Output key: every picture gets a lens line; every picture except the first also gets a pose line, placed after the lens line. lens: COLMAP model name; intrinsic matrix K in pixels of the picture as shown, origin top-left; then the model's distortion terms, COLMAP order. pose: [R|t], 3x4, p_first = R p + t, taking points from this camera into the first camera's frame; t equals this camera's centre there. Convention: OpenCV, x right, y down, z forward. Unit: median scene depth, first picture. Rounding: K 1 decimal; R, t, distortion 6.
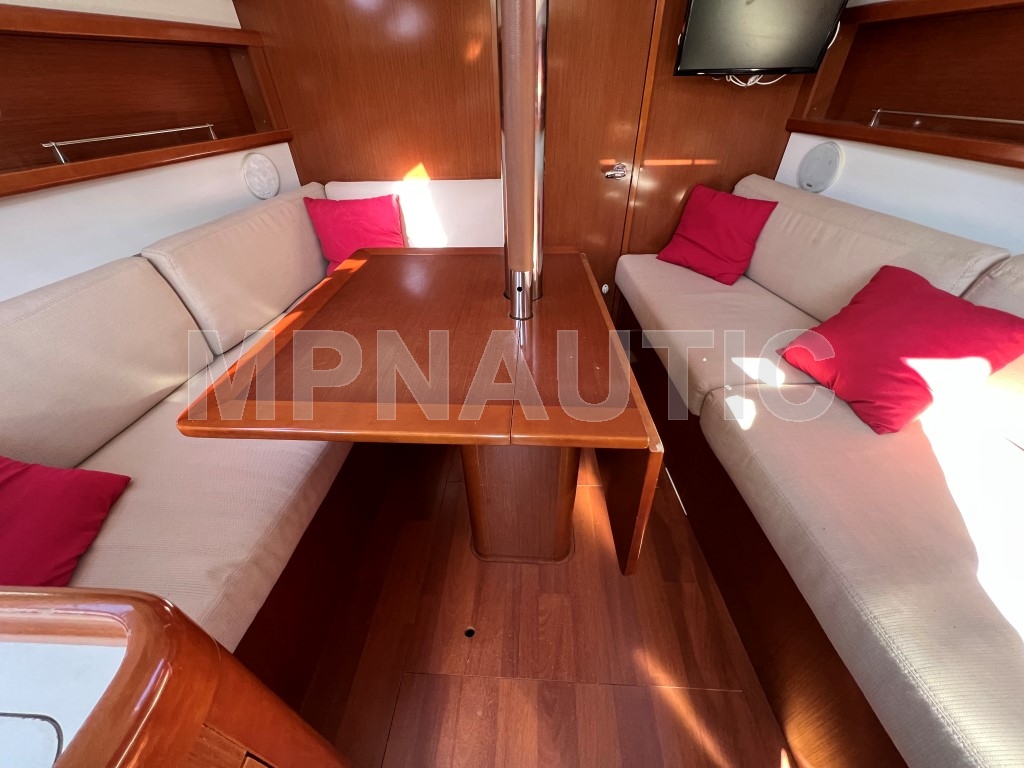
lens RADIAL K [[406.1, 0, 509.4], [0, 406.1, 379.5], [0, 0, 1]] dist [-0.000376, -0.000198]
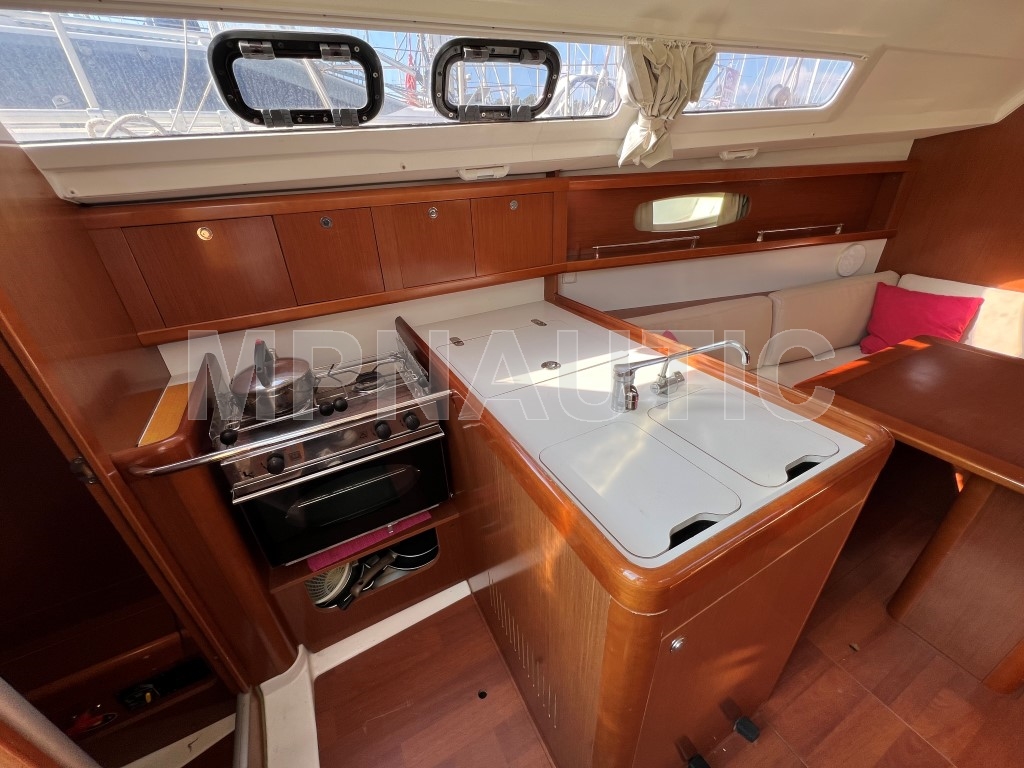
lens RADIAL K [[406.1, 0, 509.4], [0, 406.1, 379.5], [0, 0, 1]] dist [-0.000376, -0.000198]
pose [[0.511969, 0.412910, -0.753255, -0.030549], [-0.498132, 0.857107, 0.131270, 0.209273], [0.699823, 0.308014, 0.644496, -0.505123]]
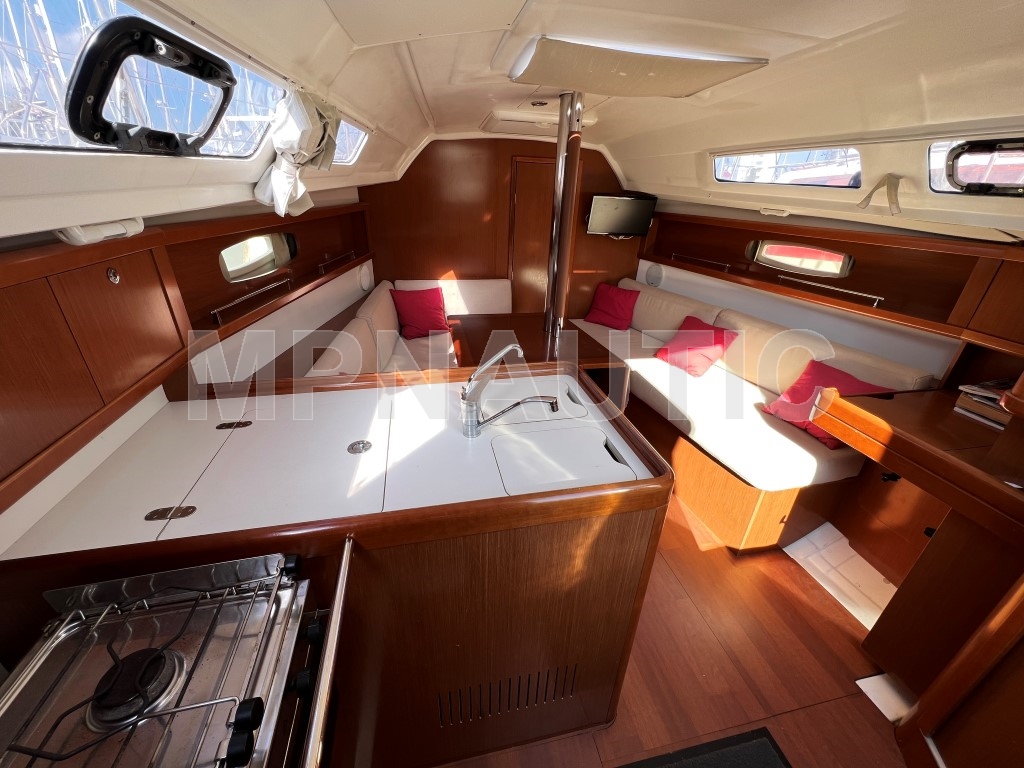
lens RADIAL K [[406.1, 0, 509.4], [0, 406.1, 379.5], [0, 0, 1]] dist [-0.000376, -0.000198]
pose [[0.965329, -0.059478, 0.254171, -0.490656], [0.108706, 0.976846, -0.184271, 0.285948], [-0.237326, 0.205511, 0.949443, -0.653856]]
